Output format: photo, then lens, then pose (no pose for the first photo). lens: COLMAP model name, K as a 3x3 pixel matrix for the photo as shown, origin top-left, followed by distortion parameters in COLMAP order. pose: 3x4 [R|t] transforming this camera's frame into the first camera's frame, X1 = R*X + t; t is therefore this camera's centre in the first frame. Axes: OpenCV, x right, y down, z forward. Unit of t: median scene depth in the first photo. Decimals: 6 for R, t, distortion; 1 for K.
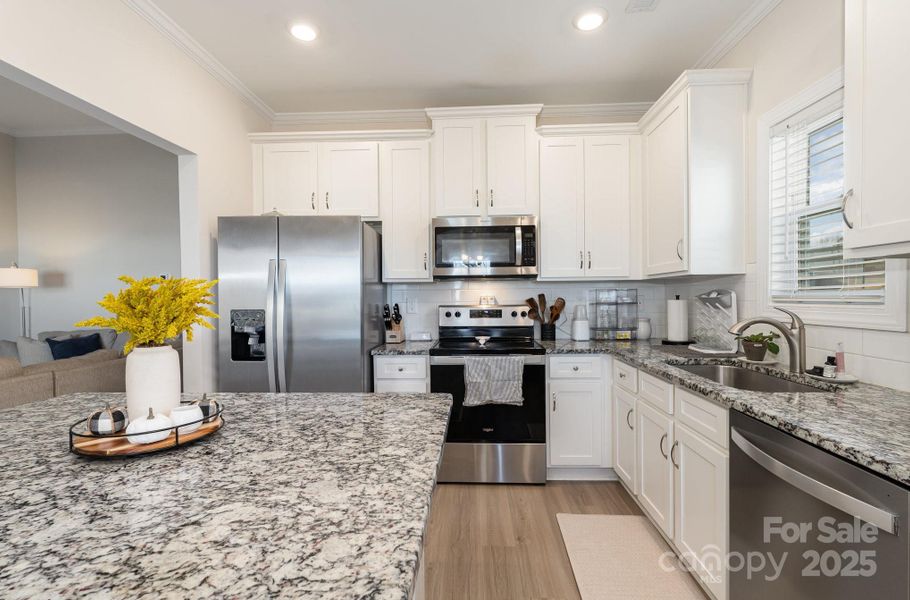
lens RADIAL K [[411.2, 0, 456.8], [0, 411.2, 301.3], [0, 0, 1]] dist [-0.001644, 0.000223]
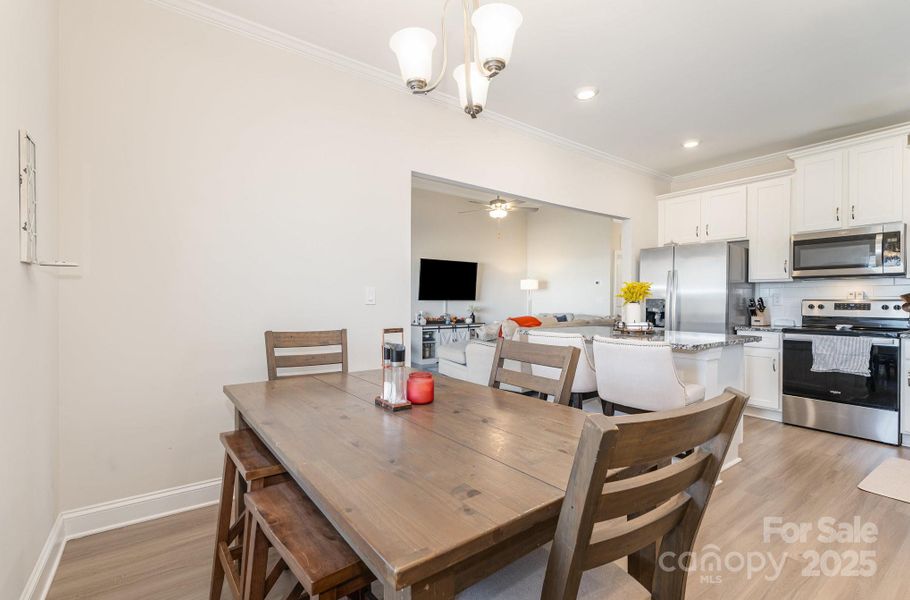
lens RADIAL K [[411.2, 0, 457.1], [0, 411.2, 302.1], [0, 0, 1]] dist [-0.001644, 0.000223]
pose [[0.628074, 0.014339, -0.778022, 0.304355], [-0.018688, 0.999820, 0.003341, 0.037835], [0.777930, 0.012442, 0.628228, -0.706664]]
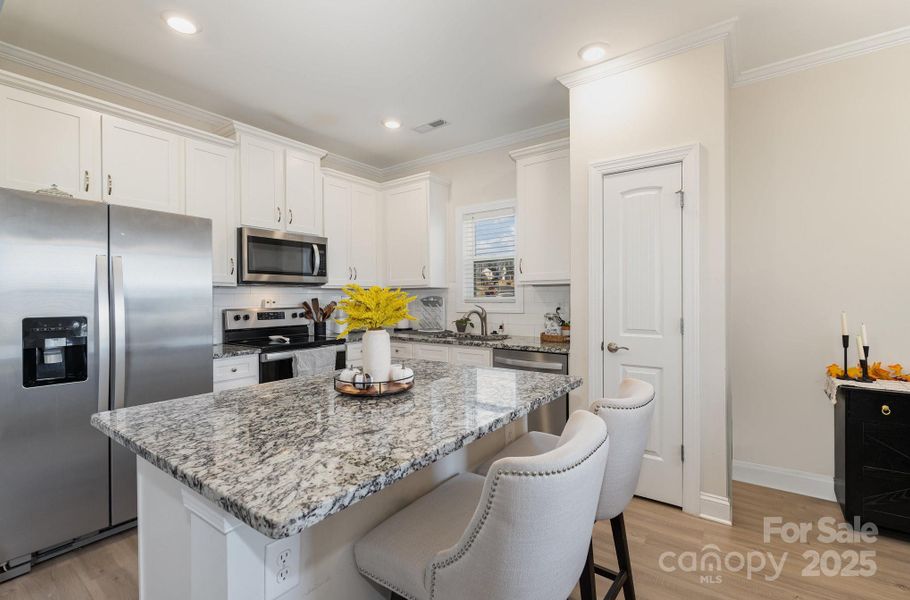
lens RADIAL K [[411.2, 0, 454.0], [0, 411.2, 302.1], [0, 0, 1]] dist [-0.001644, 0.000223]
pose [[0.550055, -0.002781, 0.835123, -0.642928], [0.014061, 0.999884, -0.005931, 0.006953], [-0.835010, 0.015005, 0.550031, -0.034187]]
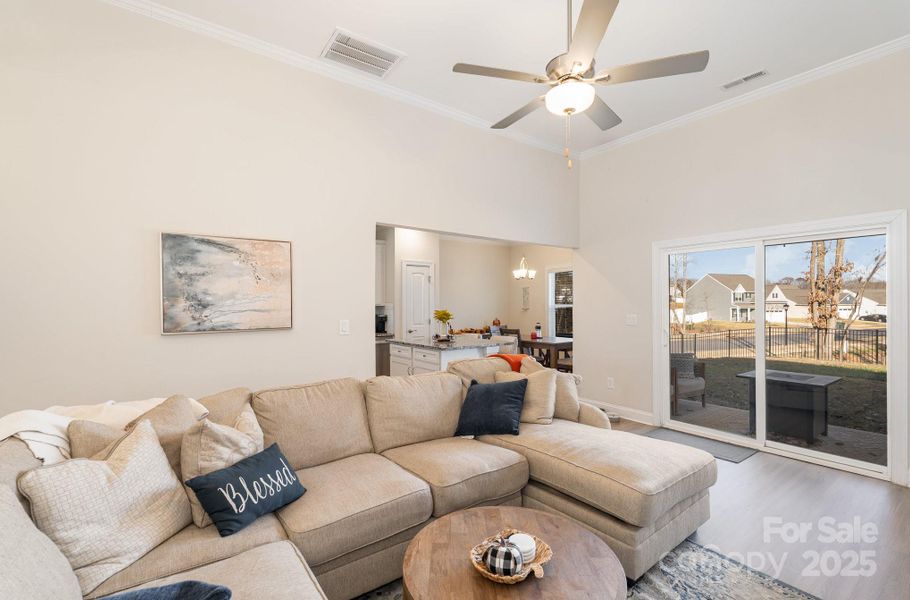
lens RADIAL K [[411.2, 0, 453.9], [0, 411.2, 302.8], [0, 0, 1]] dist [-0.001644, 0.000223]
pose [[-0.633942, 0.017564, 0.773181, -1.687400], [0.022137, 0.999745, -0.004561, -0.041100], [-0.773063, 0.014224, -0.634169, 1.471431]]
